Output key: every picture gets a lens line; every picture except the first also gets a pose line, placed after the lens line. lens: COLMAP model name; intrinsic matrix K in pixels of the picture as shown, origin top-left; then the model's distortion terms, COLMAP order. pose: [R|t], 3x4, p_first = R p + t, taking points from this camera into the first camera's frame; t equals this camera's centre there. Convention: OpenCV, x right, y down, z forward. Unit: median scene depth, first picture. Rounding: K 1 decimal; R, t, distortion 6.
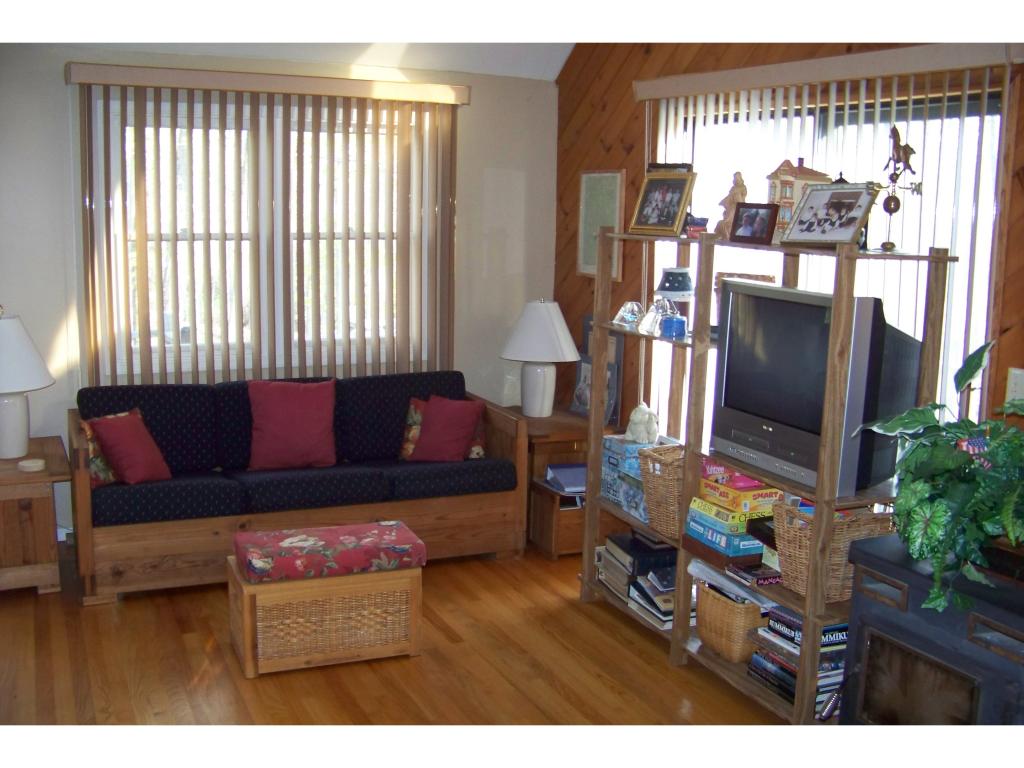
lens RADIAL K [[1079.6, 0, 512.0], [0, 1079.6, 384.0], [0, 0, 1]] dist [-0.251035, 0.273594]
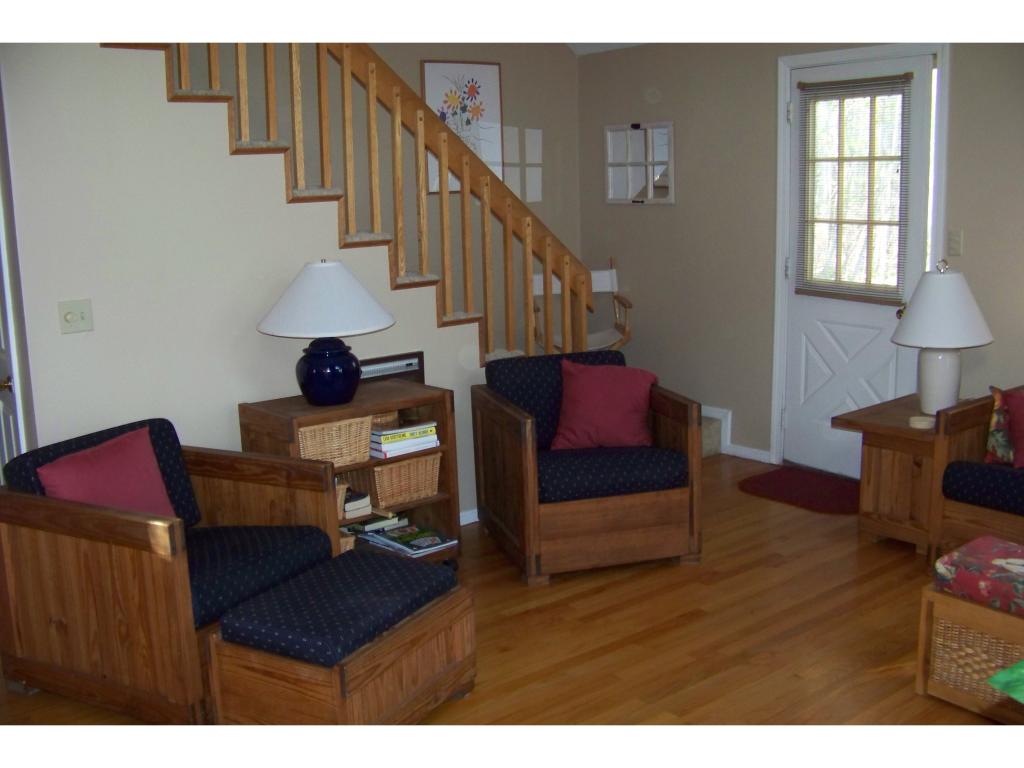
lens RADIAL K [[1079.6, 0, 512.0], [0, 1079.6, 384.0], [0, 0, 1]] dist [-0.251035, 0.273594]
pose [[0.221721, 0.153894, -0.962890, 0.429793], [-0.131472, 0.983169, 0.126861, -0.033410], [0.966207, 0.098465, 0.238222, 0.424063]]
